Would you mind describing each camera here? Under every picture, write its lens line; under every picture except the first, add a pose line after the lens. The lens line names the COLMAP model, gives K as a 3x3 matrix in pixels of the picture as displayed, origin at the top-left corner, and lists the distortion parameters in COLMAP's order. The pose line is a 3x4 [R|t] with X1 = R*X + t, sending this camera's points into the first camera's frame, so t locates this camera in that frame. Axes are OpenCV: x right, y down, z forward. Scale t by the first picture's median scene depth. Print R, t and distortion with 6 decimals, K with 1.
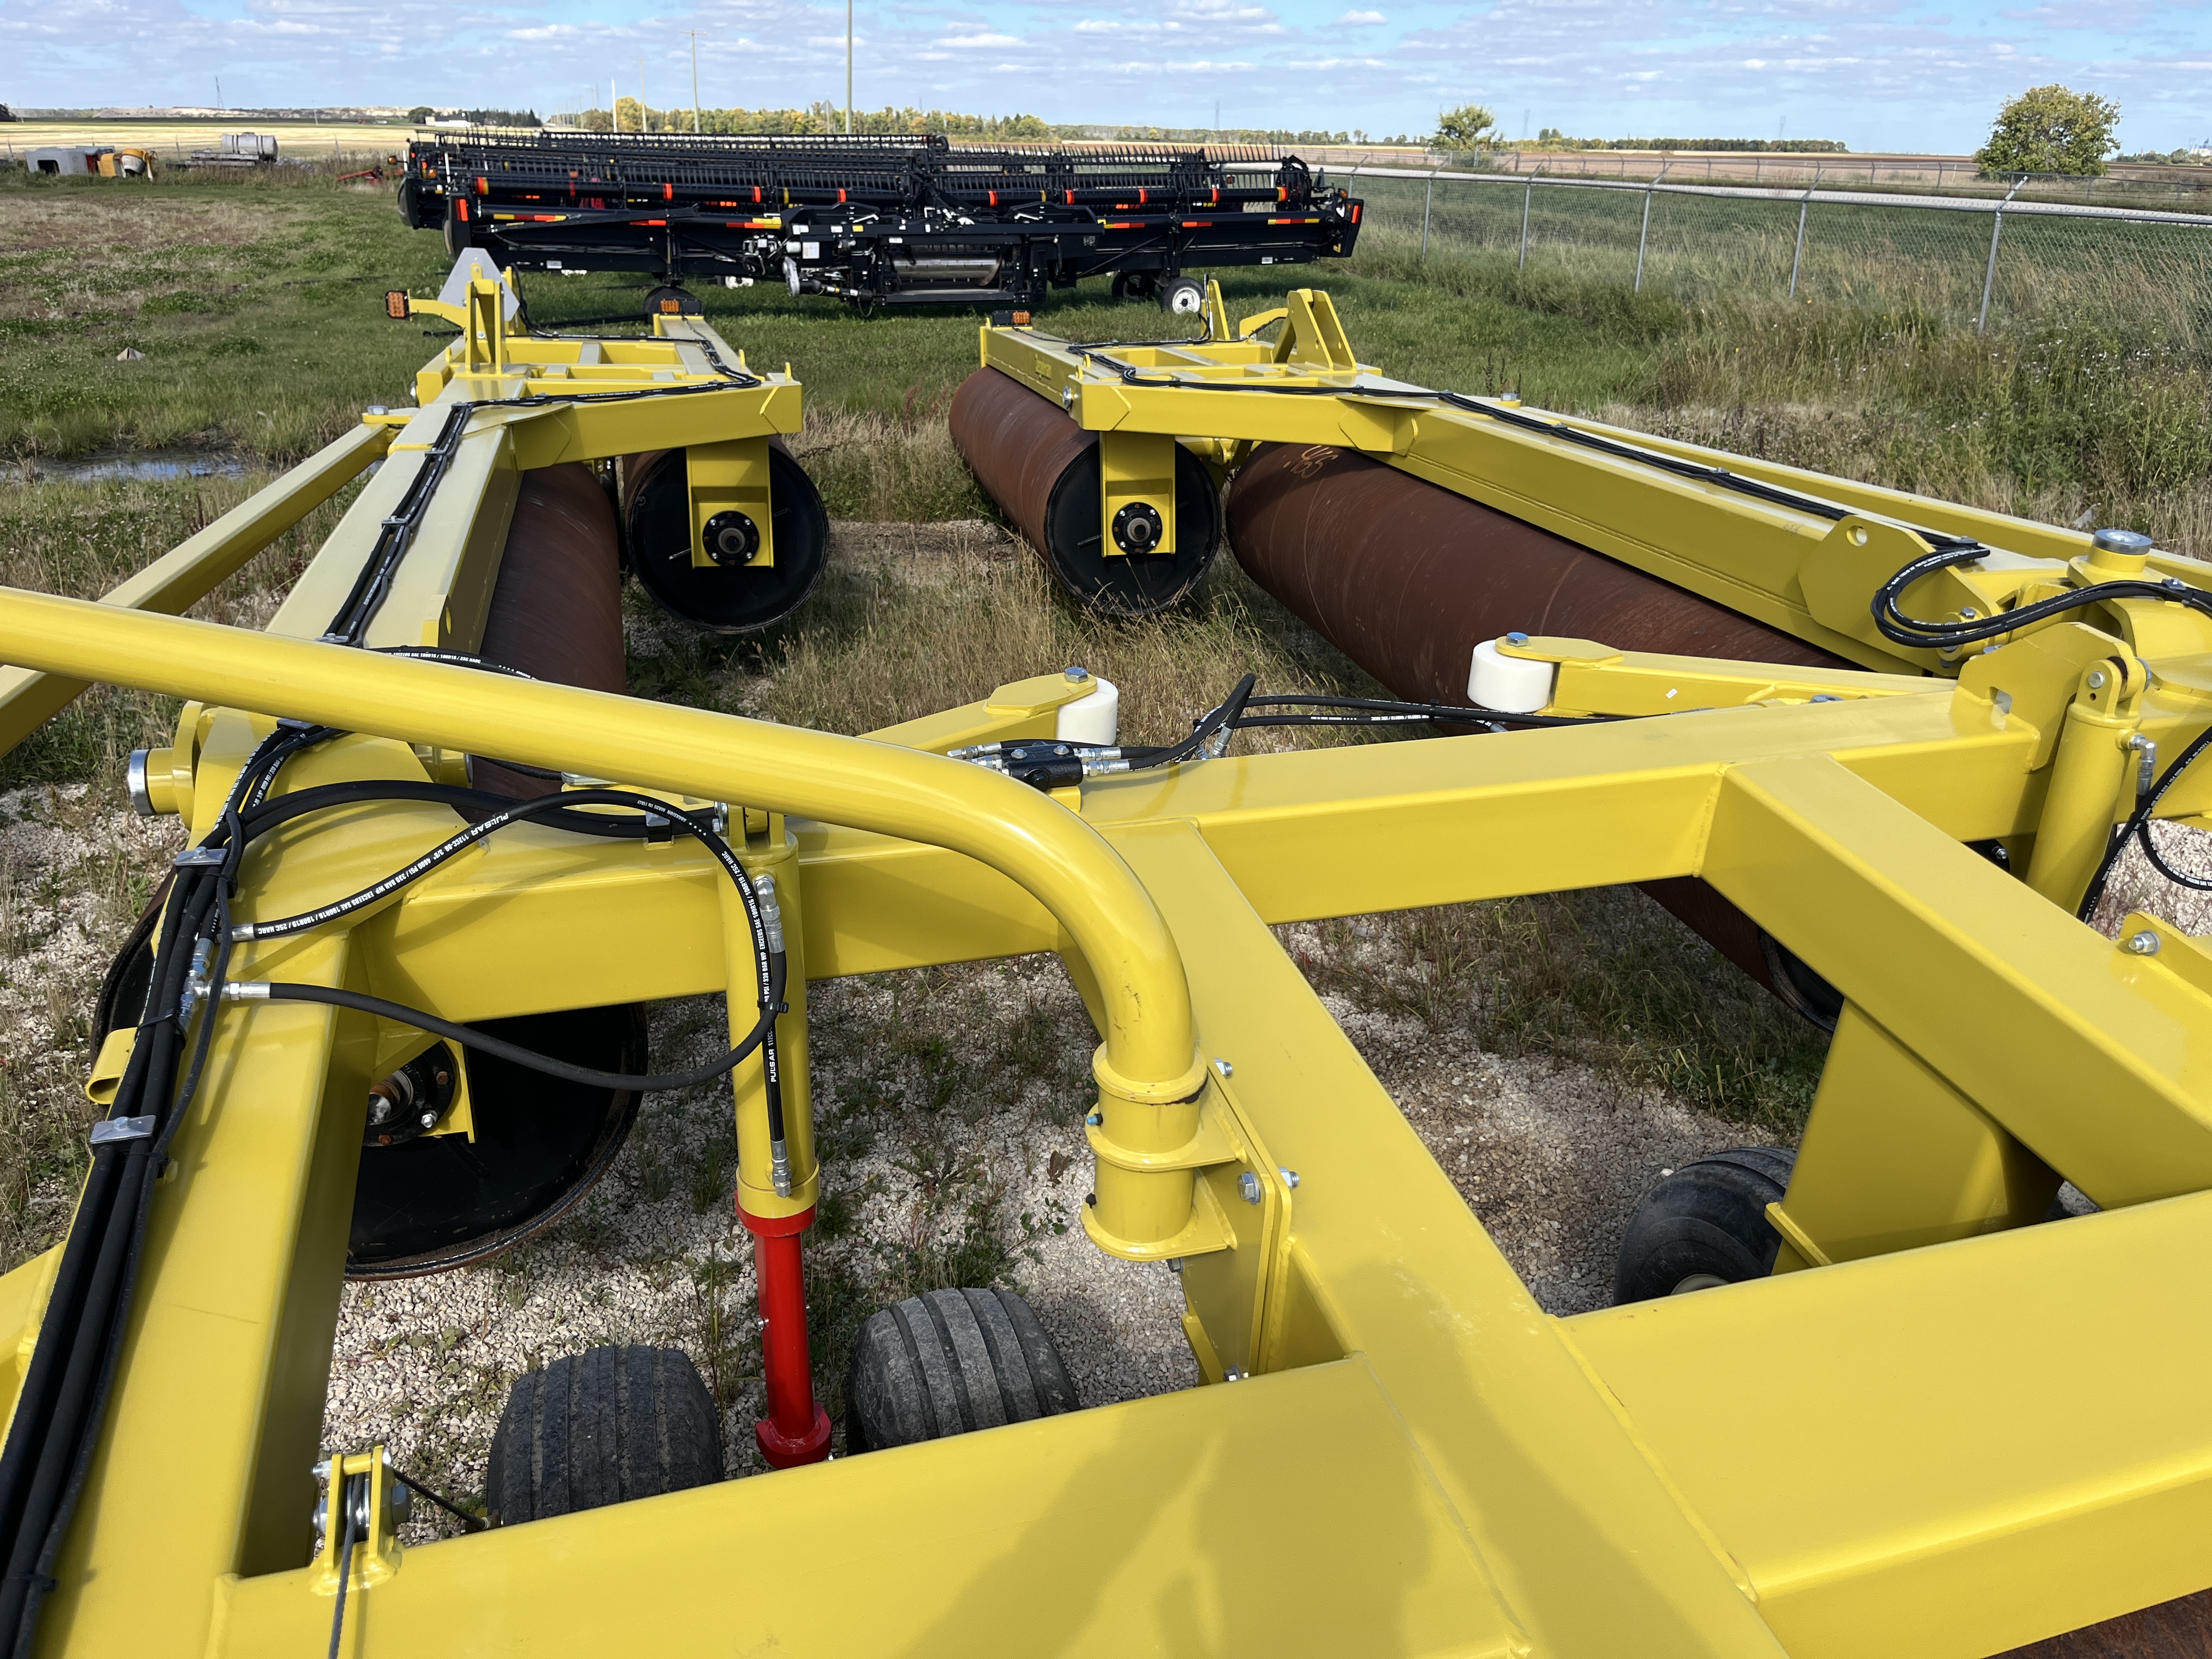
lens RADIAL K [[1646.2, 0, 1110.5], [0, 1646.2, 832.4], [0, 0, 1]] dist [0.021291, -0.050861]
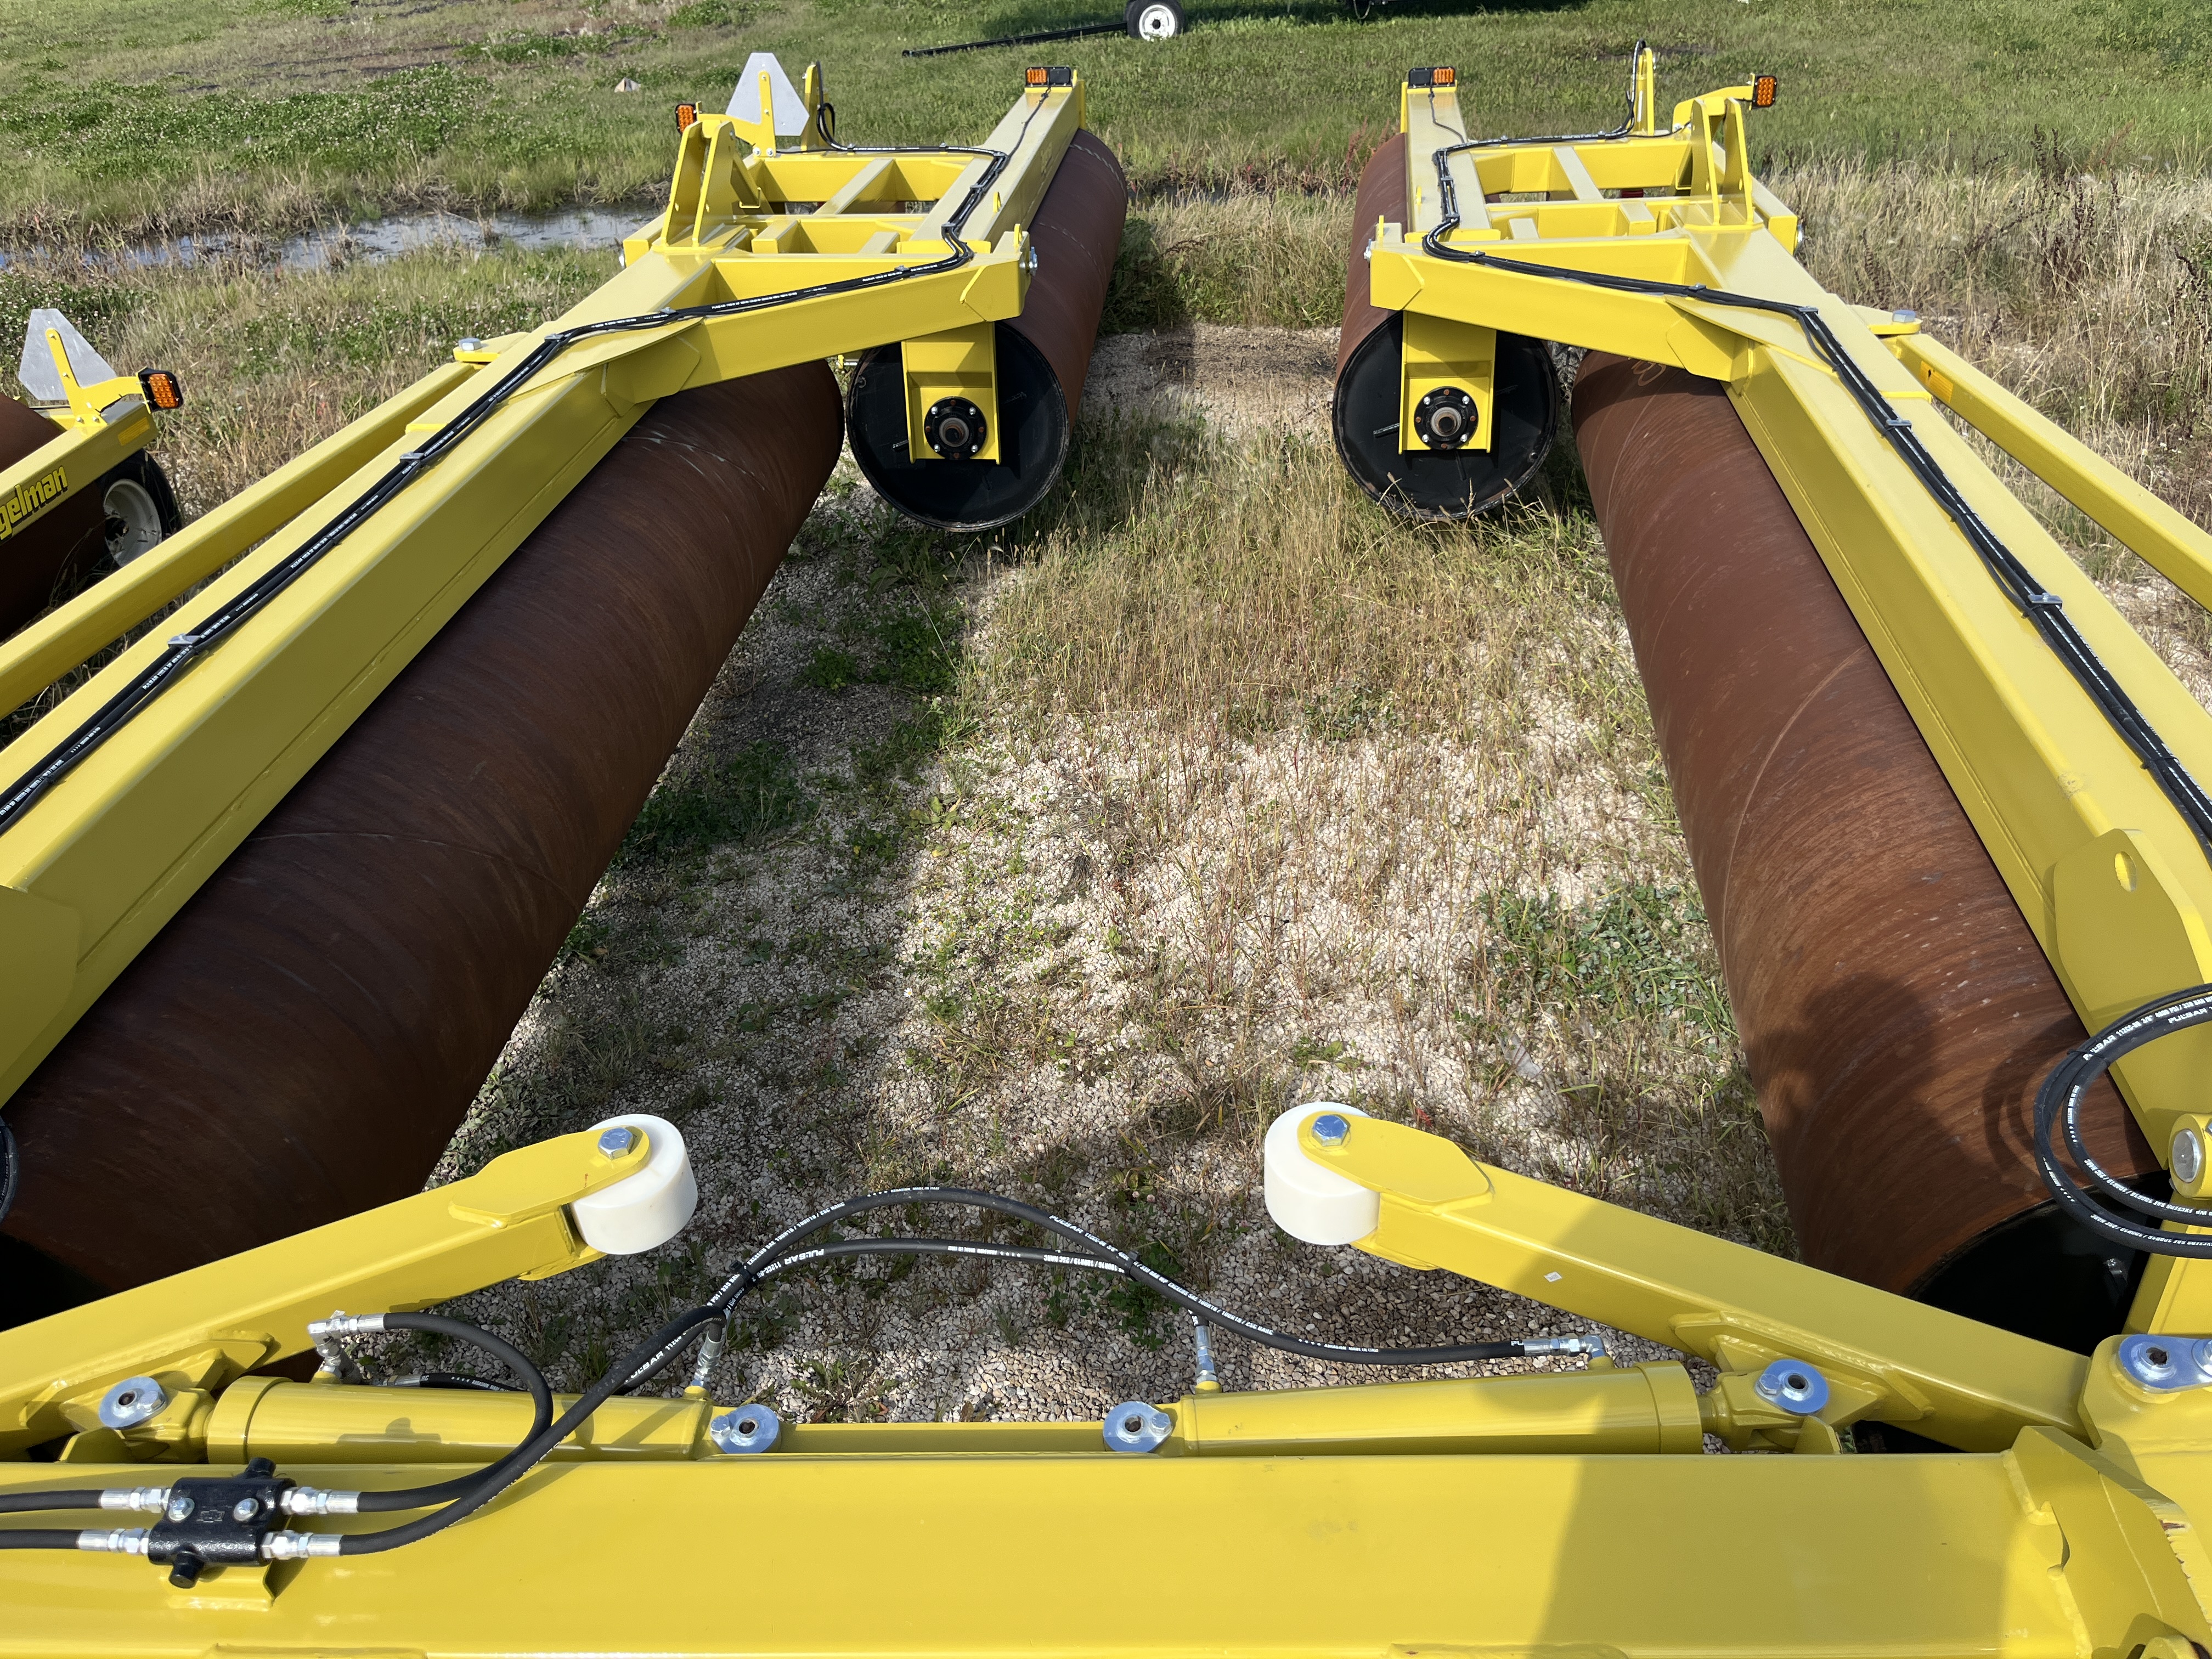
lens RADIAL K [[1646.2, 0, 1114.3], [0, 1646.2, 843.4], [0, 0, 1]] dist [0.021291, -0.050861]
pose [[0.946684, 0.123719, -0.297462, 0.130413], [-0.065682, 0.978049, 0.197750, -0.130682], [0.315398, -0.167669, 0.934030, 0.152006]]
